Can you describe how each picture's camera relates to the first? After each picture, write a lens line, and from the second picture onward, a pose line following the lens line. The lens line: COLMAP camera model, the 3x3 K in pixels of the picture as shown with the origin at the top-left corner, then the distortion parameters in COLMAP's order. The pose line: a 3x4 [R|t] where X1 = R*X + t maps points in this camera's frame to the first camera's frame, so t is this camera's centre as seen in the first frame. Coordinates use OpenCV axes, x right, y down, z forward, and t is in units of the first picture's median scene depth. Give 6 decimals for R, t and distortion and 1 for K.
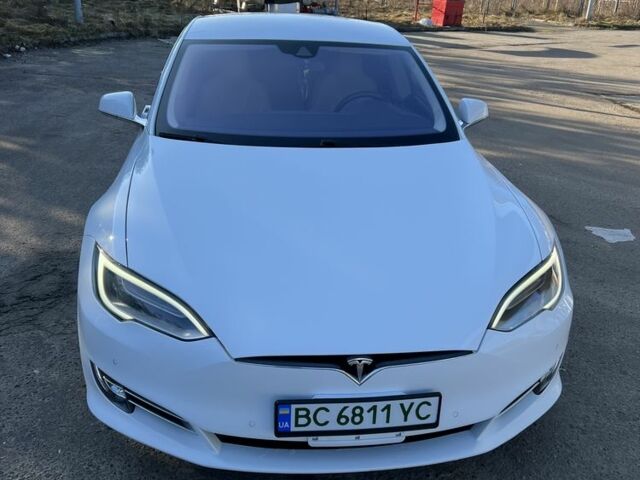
lens RADIAL K [[651.5, 0, 337.5], [0, 651.5, 240.3], [0, 0, 1]] dist [0.094612, -0.001944]
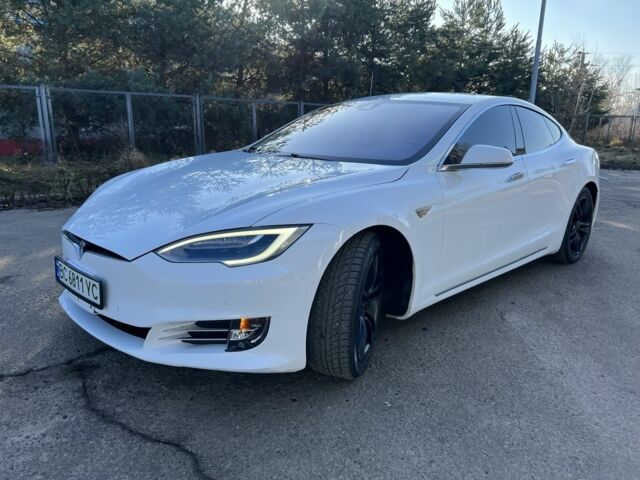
lens RADIAL K [[492.5, 0, 305.1], [0, 492.5, 238.0], [0, 0, 1]] dist [0.062668, -0.059758]
pose [[0.599179, 0.156708, -0.785129, 1.191261], [-0.305472, 0.951218, -0.043265, 0.068898], [0.740048, 0.265758, 0.617820, 0.671364]]
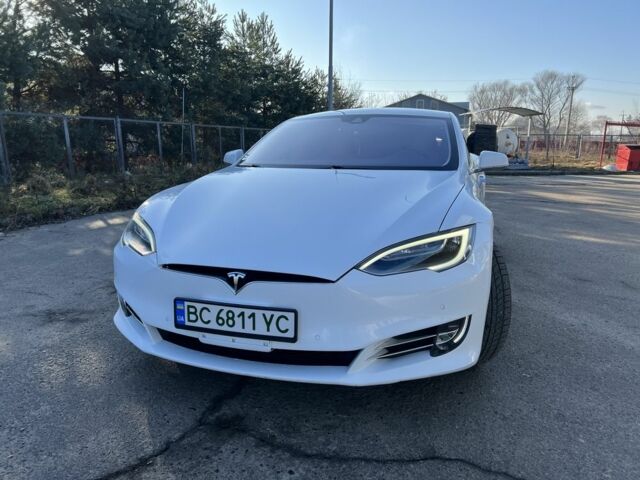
lens RADIAL K [[496.9, 0, 320.0], [0, 496.9, 240.0], [0, 0, 1]] dist [0.059744, -0.067694]
pose [[0.903407, 0.044092, -0.426511, 0.579805], [-0.132454, 0.974747, -0.179789, 0.268488], [0.407813, 0.218916, 0.886434, 0.197730]]
